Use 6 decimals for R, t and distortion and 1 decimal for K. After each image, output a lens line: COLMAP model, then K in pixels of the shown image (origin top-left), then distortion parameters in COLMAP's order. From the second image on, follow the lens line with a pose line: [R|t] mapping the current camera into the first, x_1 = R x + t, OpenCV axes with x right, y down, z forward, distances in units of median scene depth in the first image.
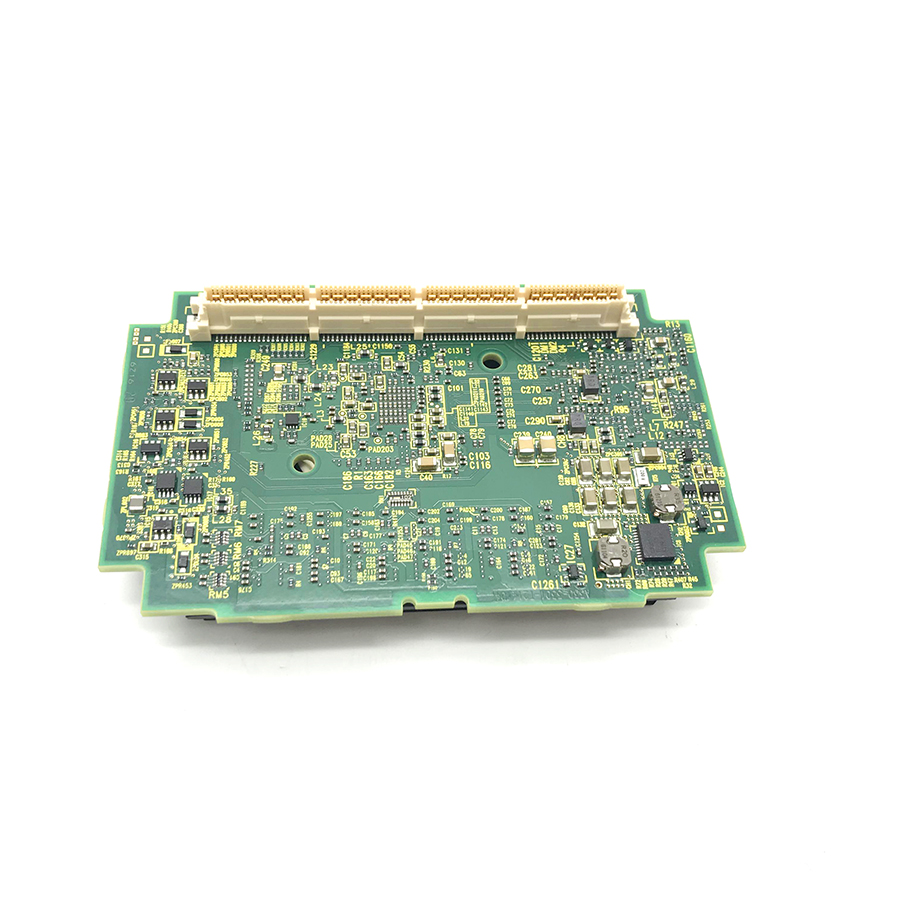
lens RADIAL K [[992.6, 0, 450.0], [0, 992.6, 450.0], [0, 0, 1]] dist [0.197497, -0.820393]
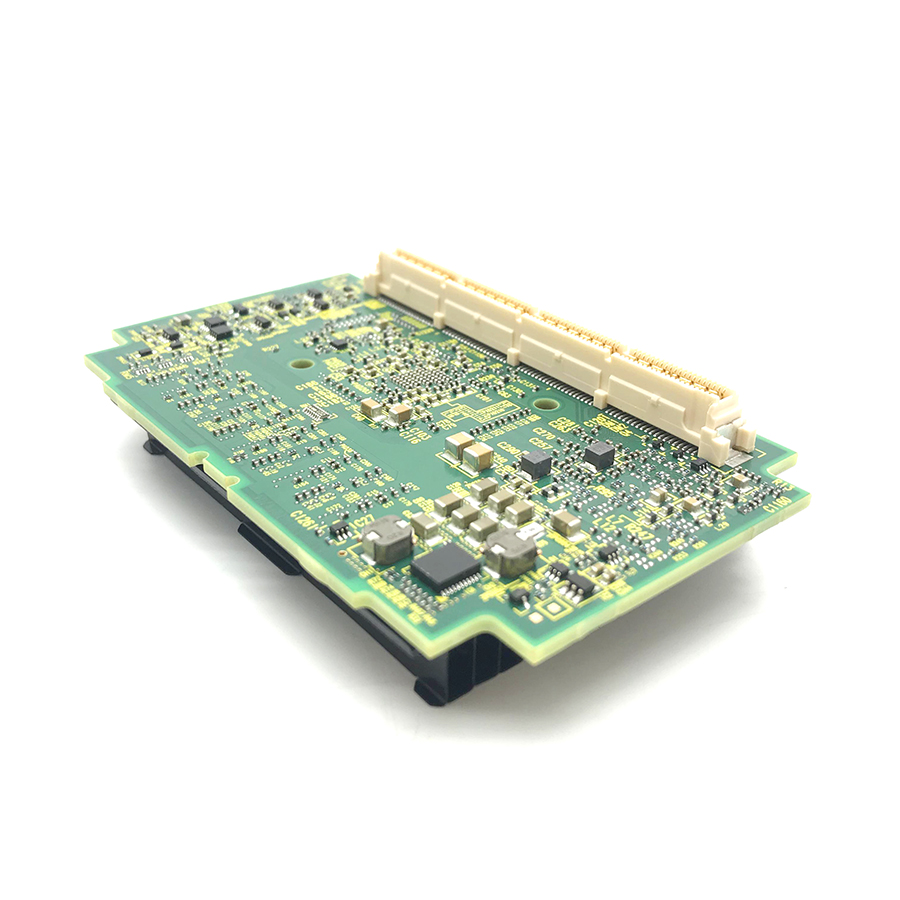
lens RADIAL K [[992.6, 0, 450.0], [0, 992.6, 450.0], [0, 0, 1]] dist [0.197497, -0.820393]
pose [[0.580211, 0.348745, -0.736025, 0.647660], [-0.668831, 0.719711, -0.186226, 0.151158], [0.464780, 0.600327, 0.650836, 0.481639]]
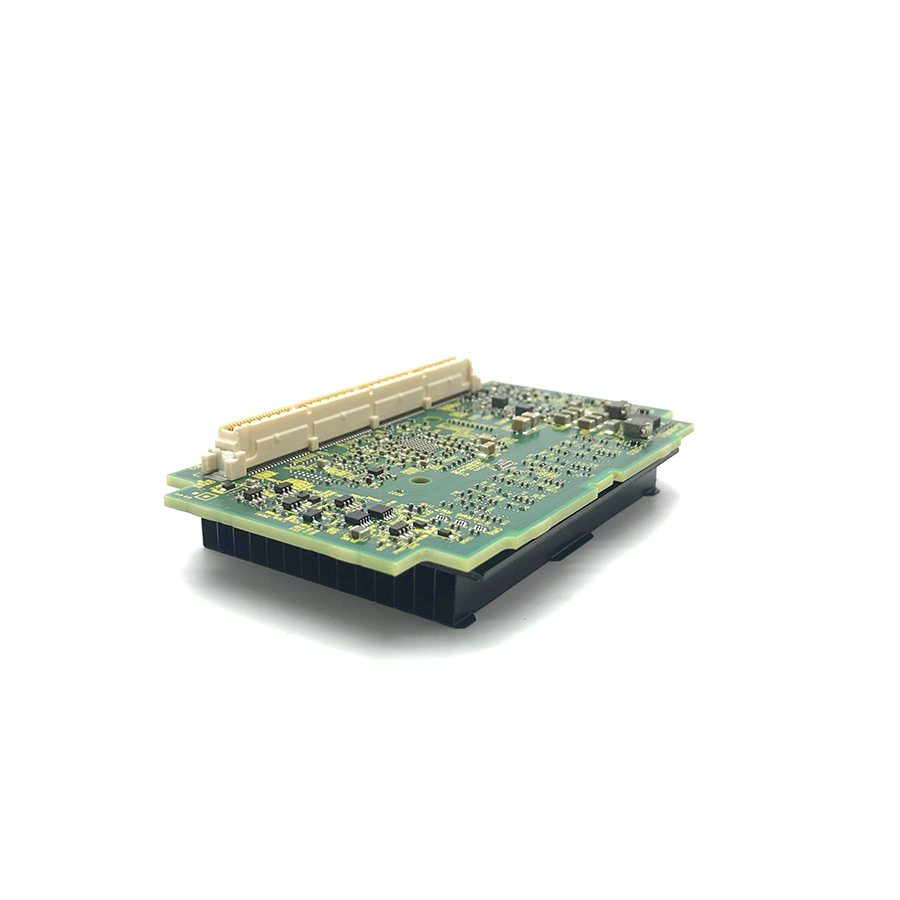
lens RADIAL K [[992.6, 0, 450.0], [0, 992.6, 450.0], [0, 0, 1]] dist [0.197497, -0.820393]
pose [[0.620460, -0.300889, 0.724221, -0.860462], [0.675608, 0.674004, -0.298786, 0.320525], [-0.398226, 0.674674, 0.621475, 0.299438]]
